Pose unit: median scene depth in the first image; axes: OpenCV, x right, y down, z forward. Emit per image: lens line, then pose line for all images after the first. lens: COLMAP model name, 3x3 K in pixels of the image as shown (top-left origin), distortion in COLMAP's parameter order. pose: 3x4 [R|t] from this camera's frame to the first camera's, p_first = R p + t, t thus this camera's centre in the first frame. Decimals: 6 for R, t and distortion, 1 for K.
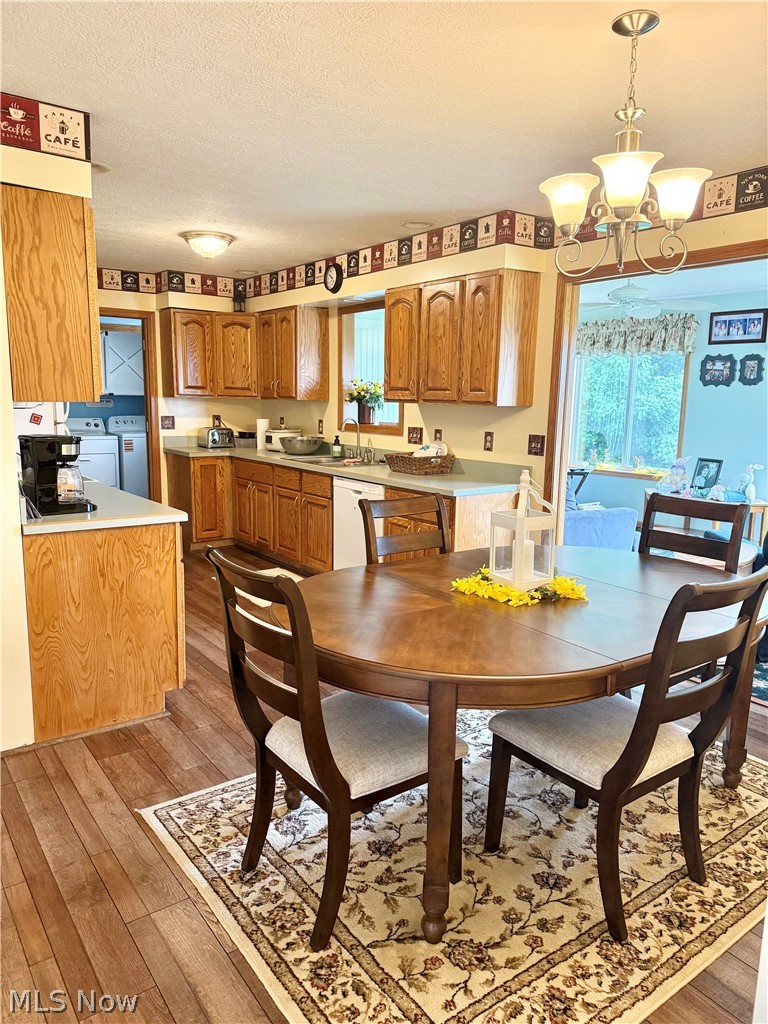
lens RADIAL K [[720.9, 0, 404.9], [0, 720.9, 517.6], [0, 0, 1]] dist [0.034207, -0.011428]
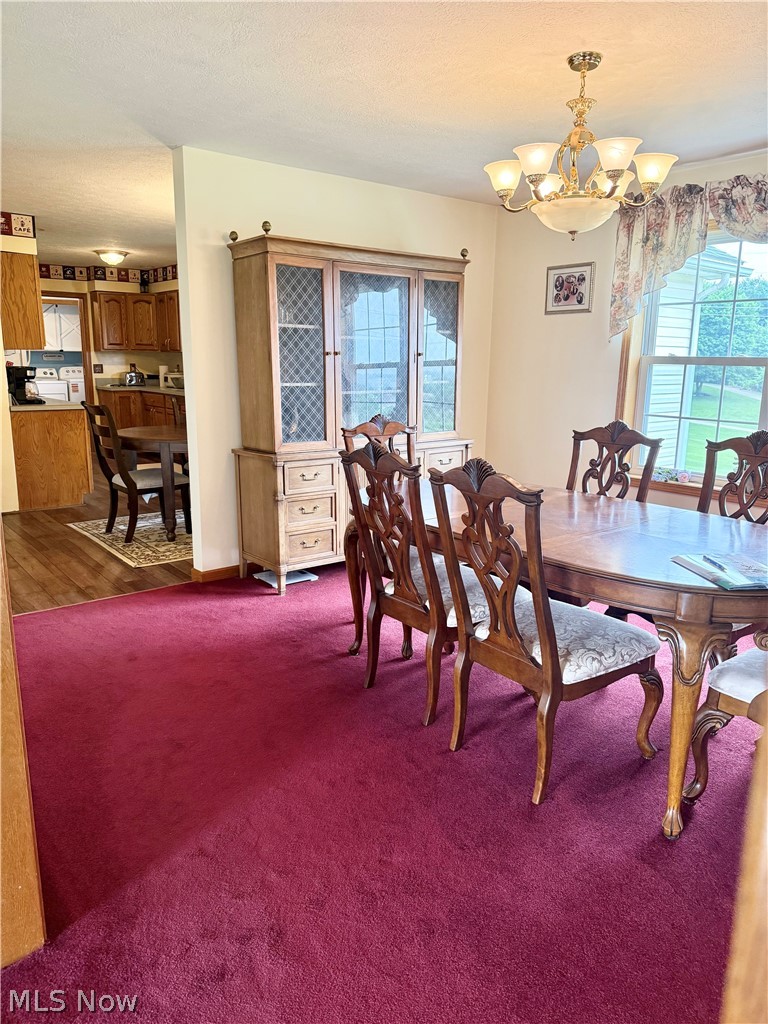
lens RADIAL K [[720.9, 0, 387.9], [0, 720.9, 508.1], [0, 0, 1]] dist [0.034207, -0.011428]
pose [[0.999767, -0.012900, 0.017285, 0.248929], [0.012159, 0.999031, 0.042308, 0.103641], [-0.017814, -0.042088, 0.998955, -0.533439]]
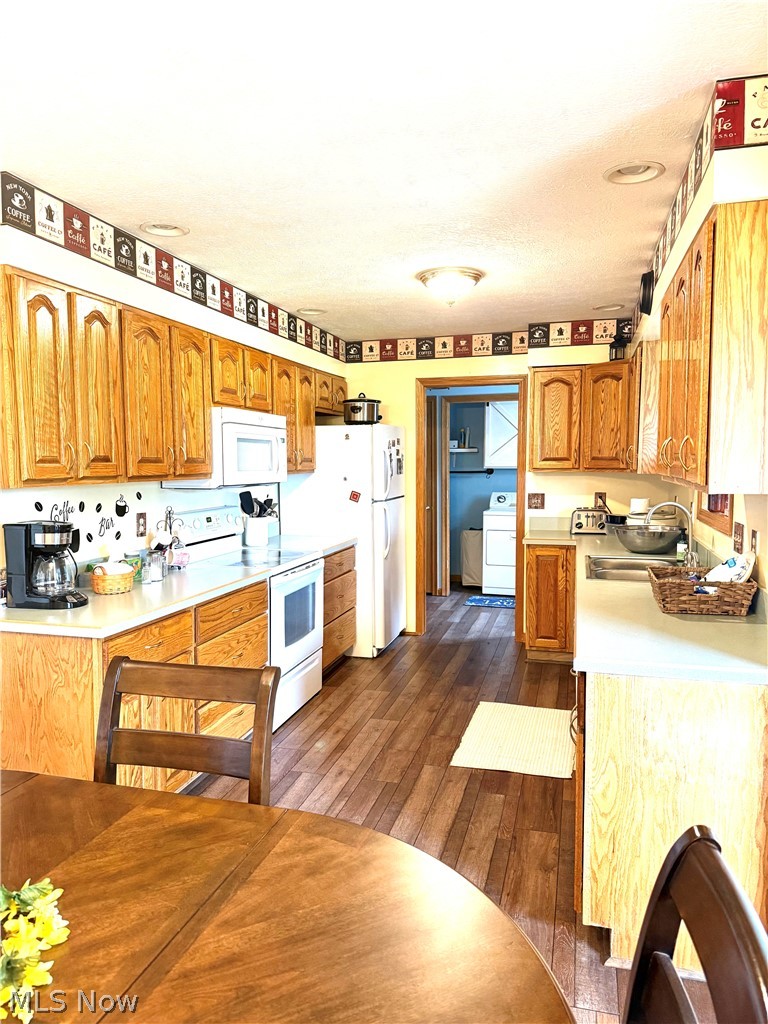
lens RADIAL K [[720.9, 0, 378.2], [0, 720.9, 512.7], [0, 0, 1]] dist [0.034207, -0.011428]
pose [[0.598093, 0.036930, -0.800576, 0.250569], [-0.115124, 0.992537, -0.040222, -0.066502], [0.793115, 0.116222, 0.597880, 0.373605]]
